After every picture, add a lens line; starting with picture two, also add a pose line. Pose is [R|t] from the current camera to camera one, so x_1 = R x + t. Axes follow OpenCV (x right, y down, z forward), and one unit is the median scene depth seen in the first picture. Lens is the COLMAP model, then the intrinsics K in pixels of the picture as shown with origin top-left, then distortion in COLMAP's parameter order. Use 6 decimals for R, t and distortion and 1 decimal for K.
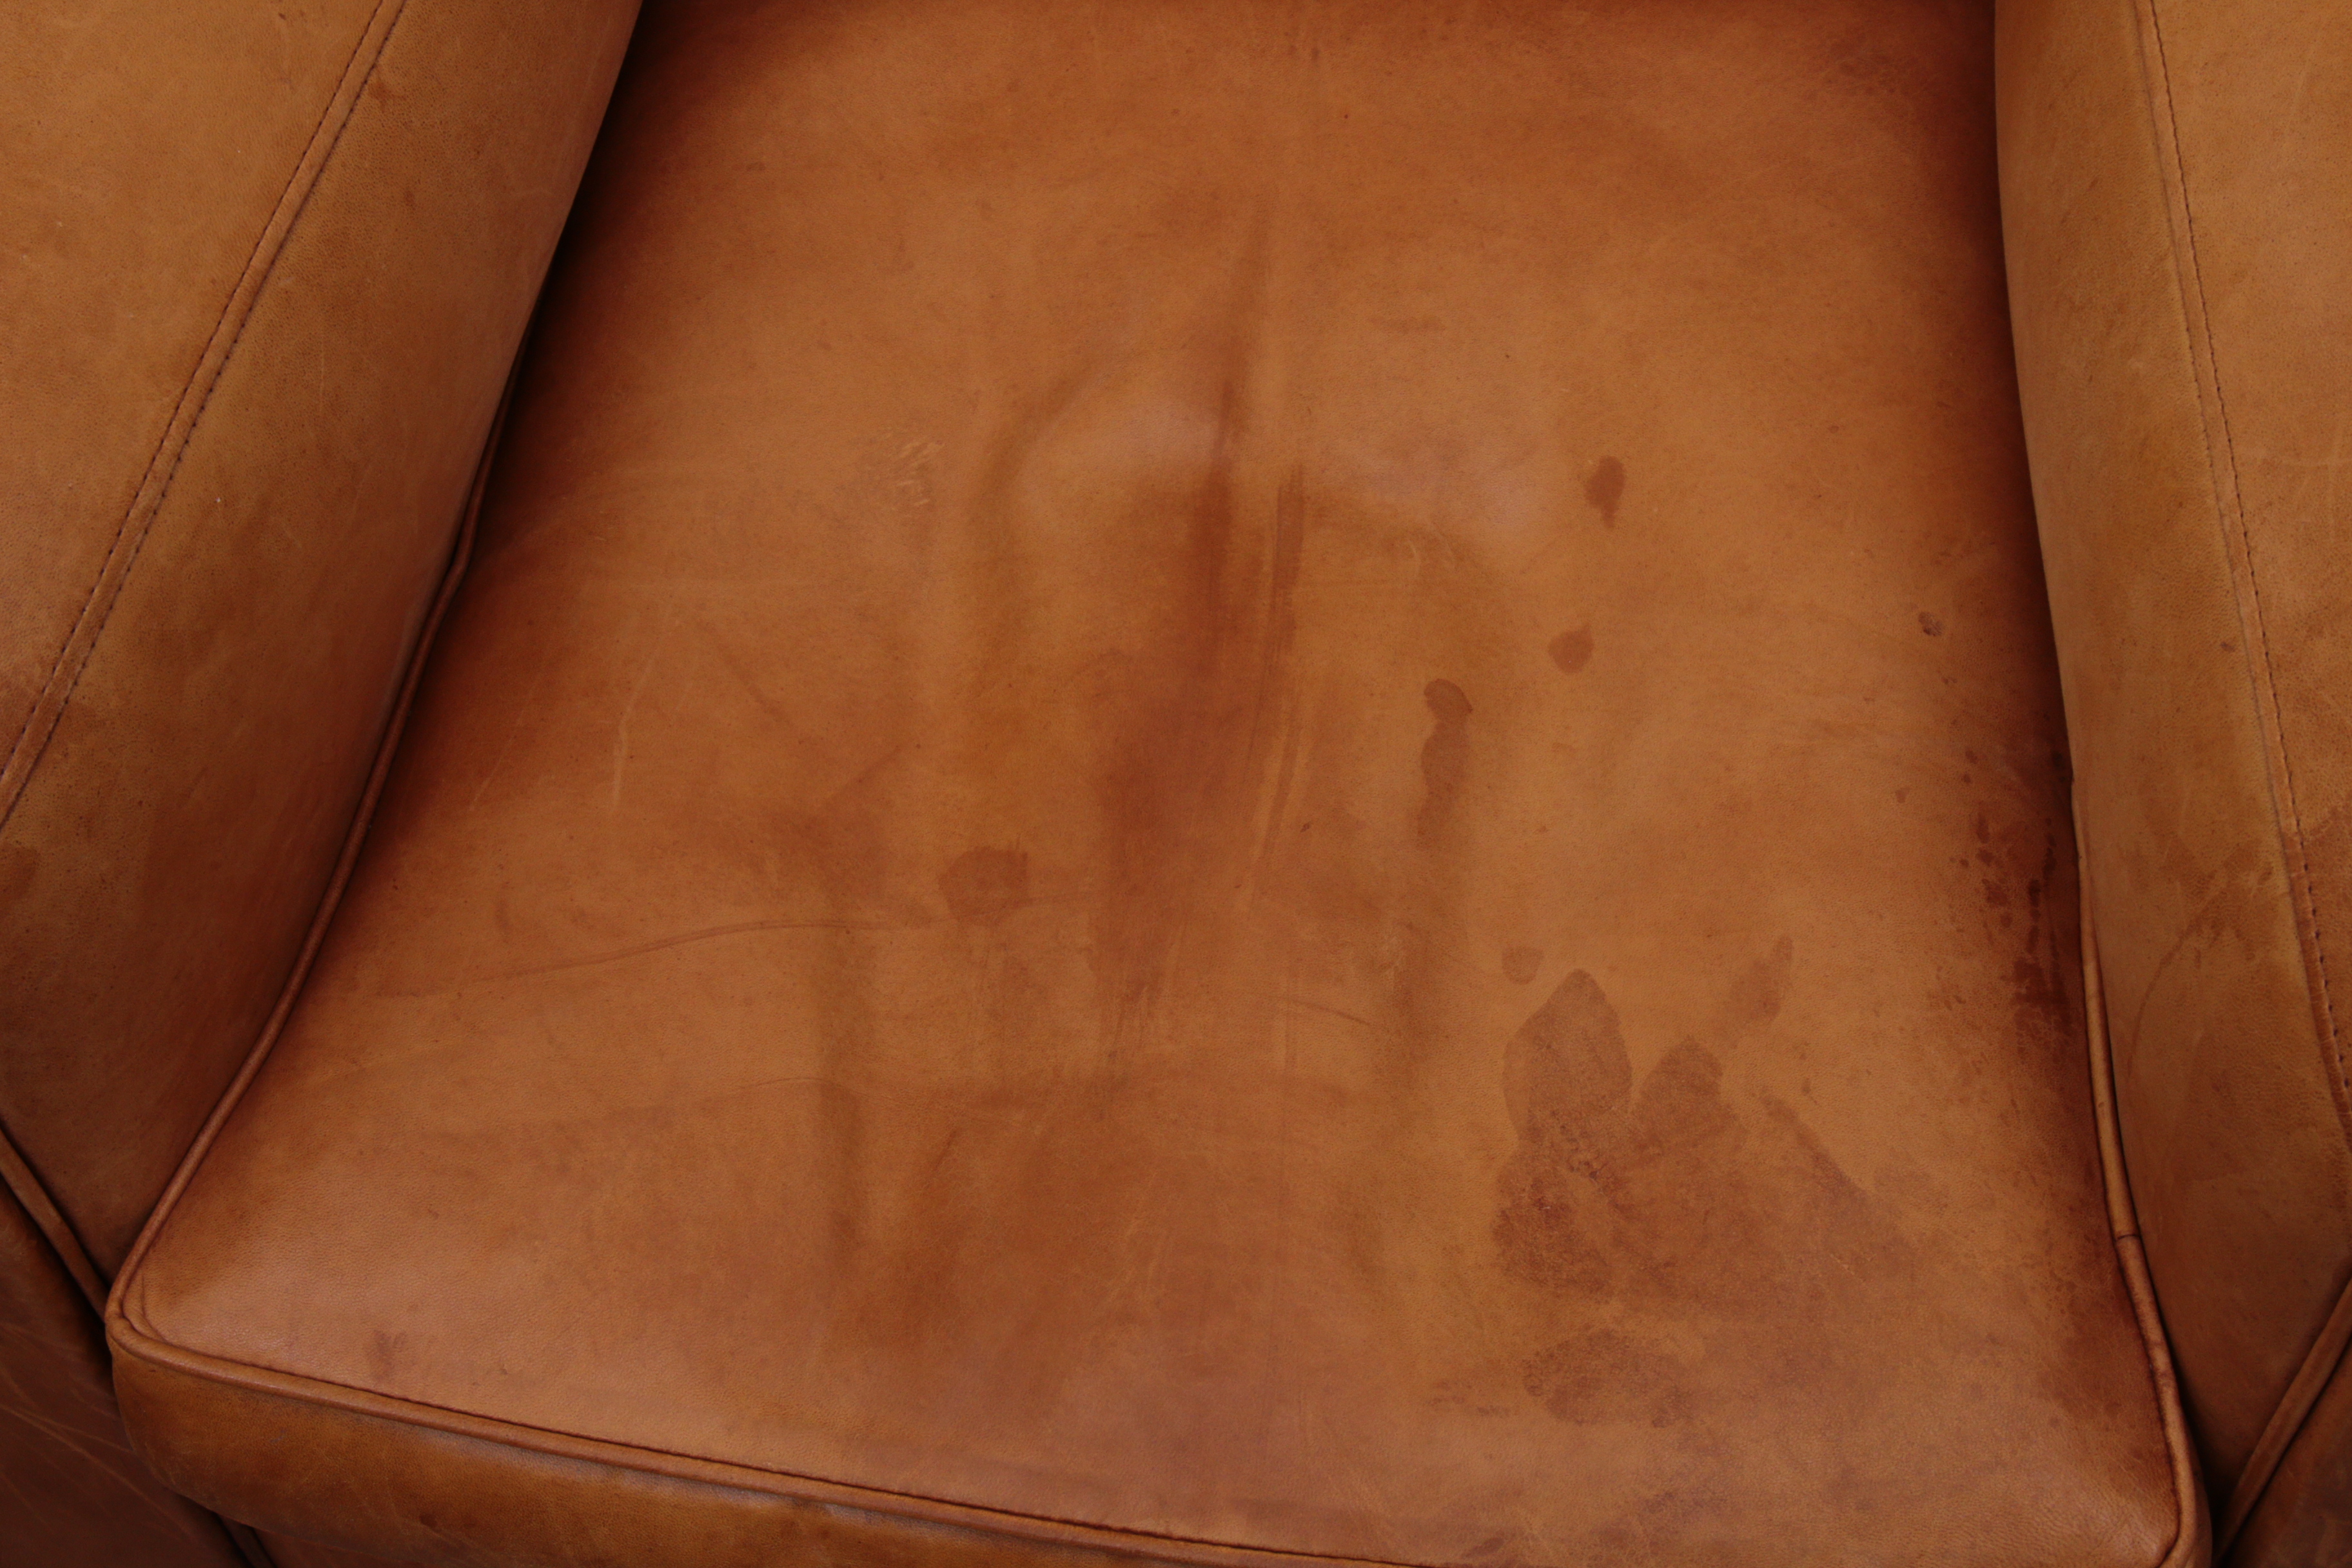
lens RADIAL K [[3900.1, 0, 1139.2], [0, 3900.1, 782.9], [0, 0, 1]] dist [0.108340, 0.274527]
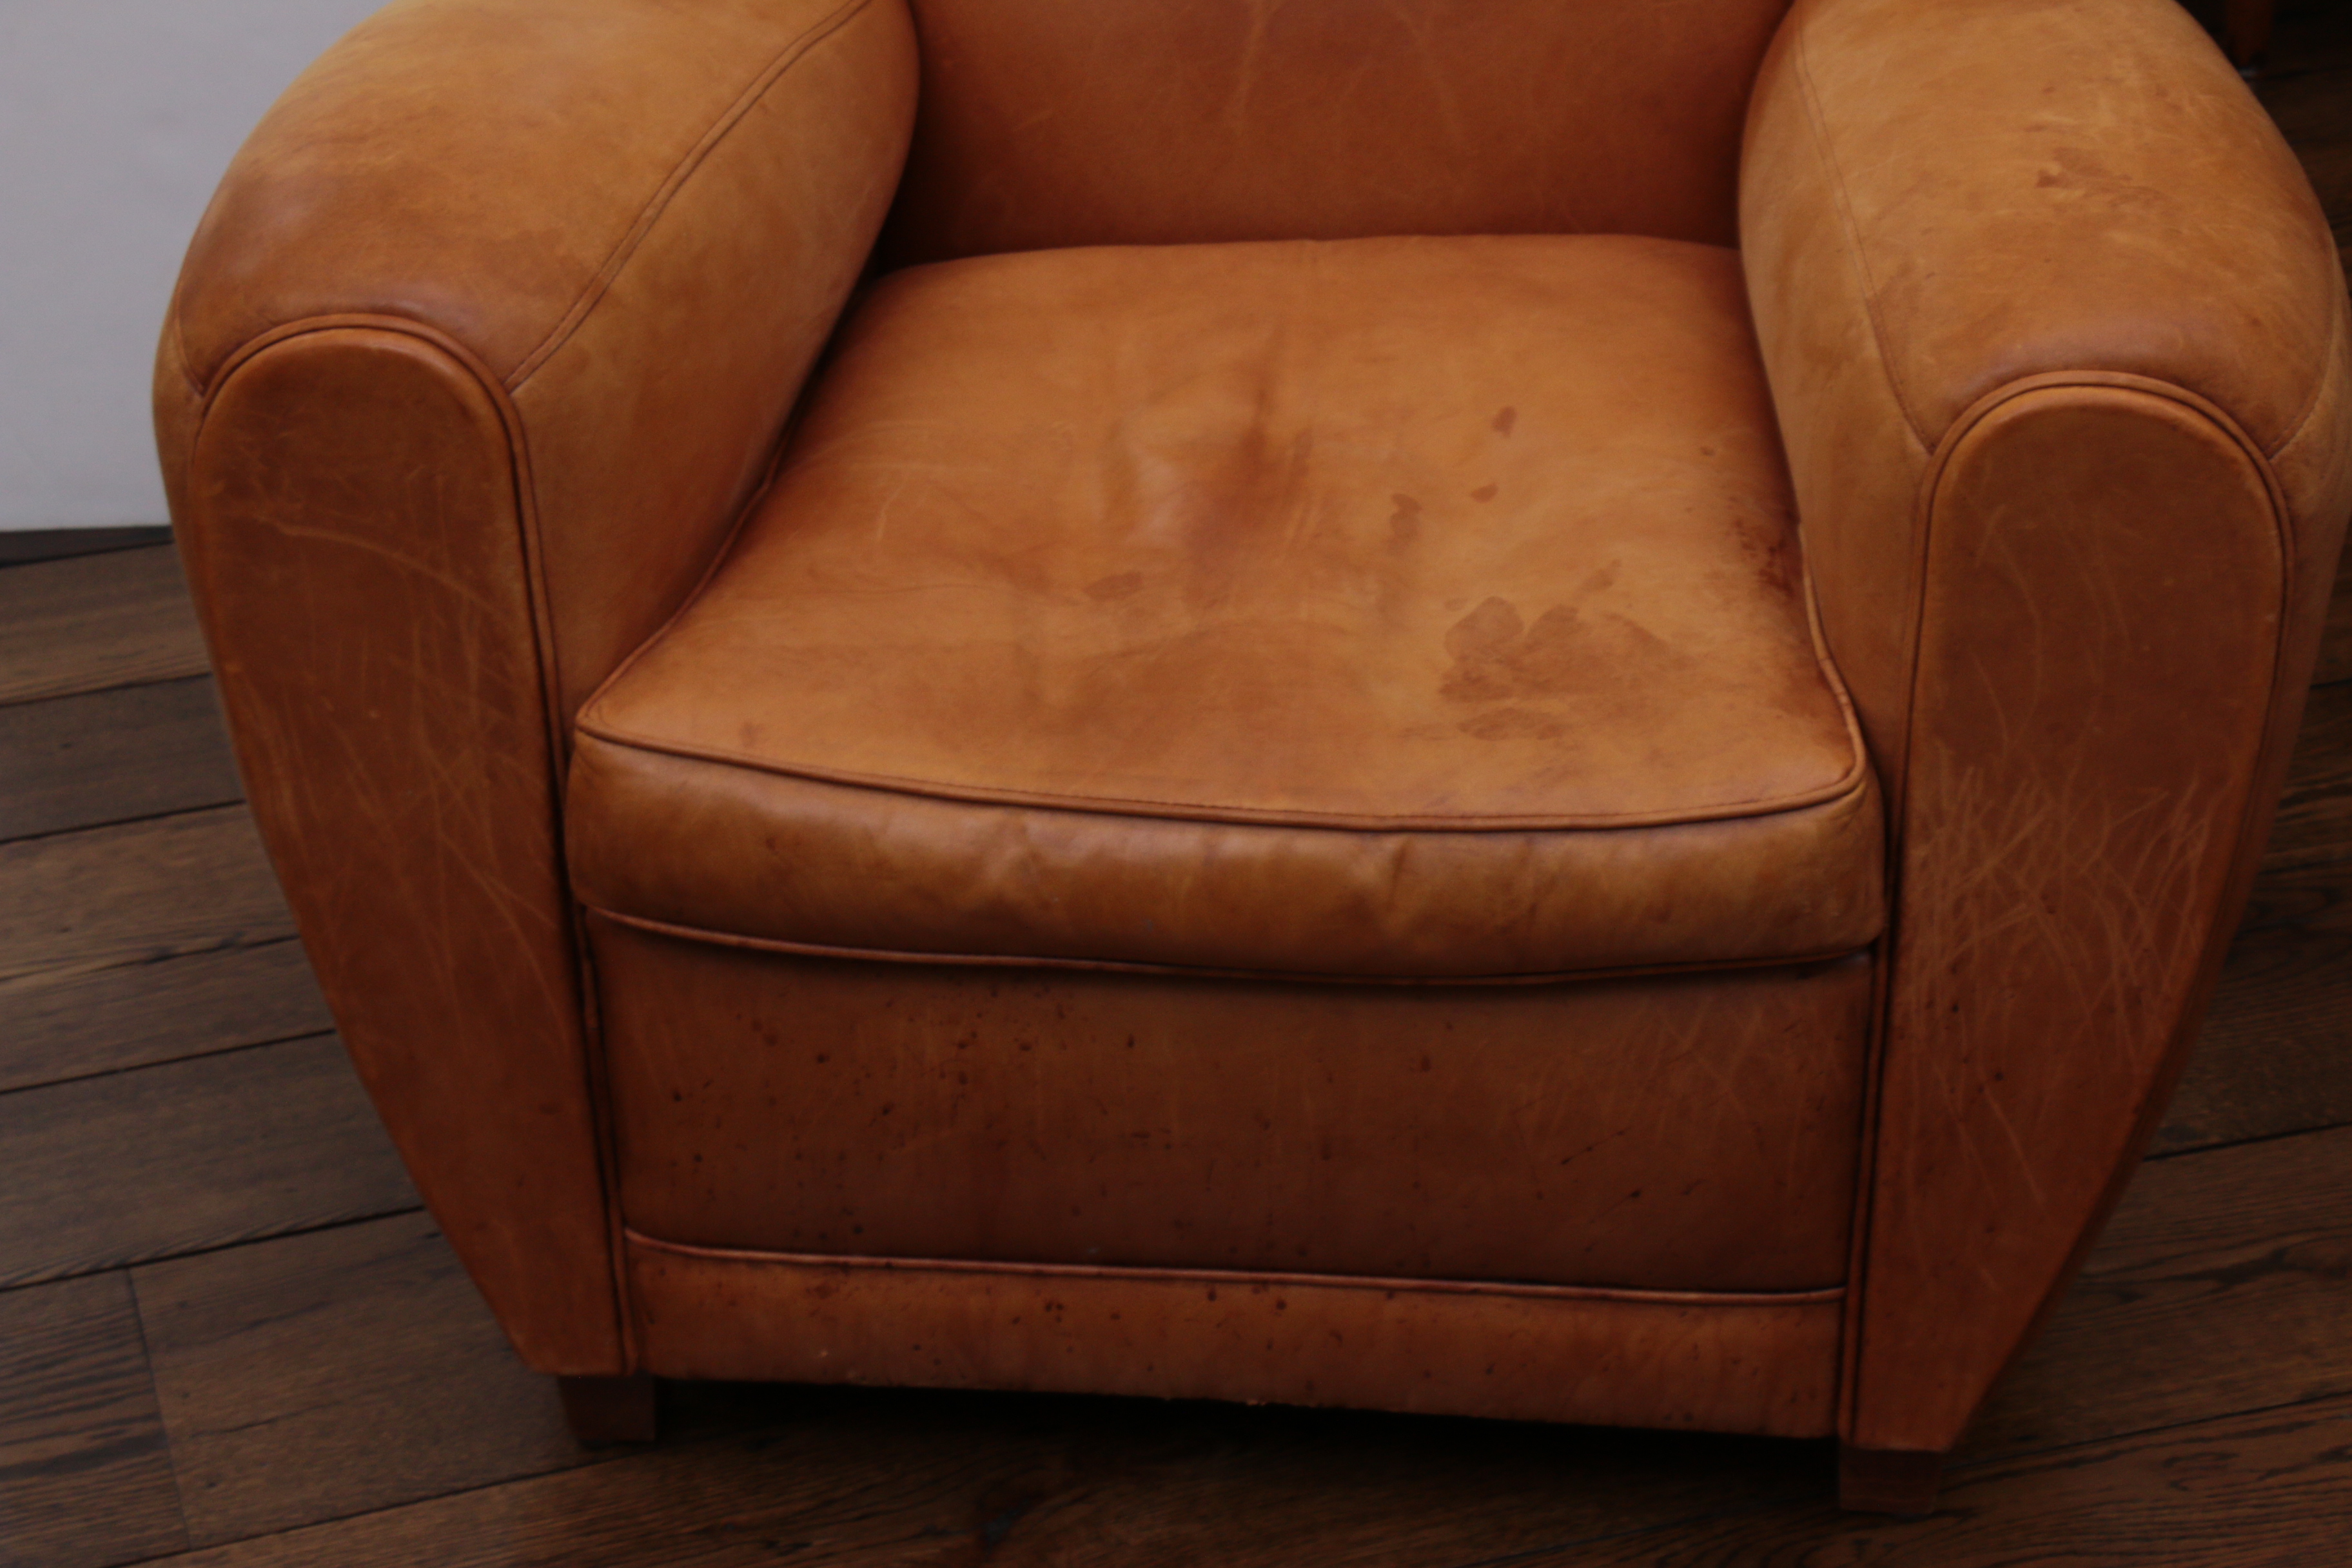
lens RADIAL K [[5006.0, 0, 1144.9], [0, 5006.0, 784.6], [0, 0, 1]] dist [0.319972, 0.283643]
pose [[0.999848, 0.007764, 0.015601, -0.061280], [0.000170, 0.890868, -0.454263, 1.073751], [-0.017425, 0.454197, 0.890731, -0.804785]]
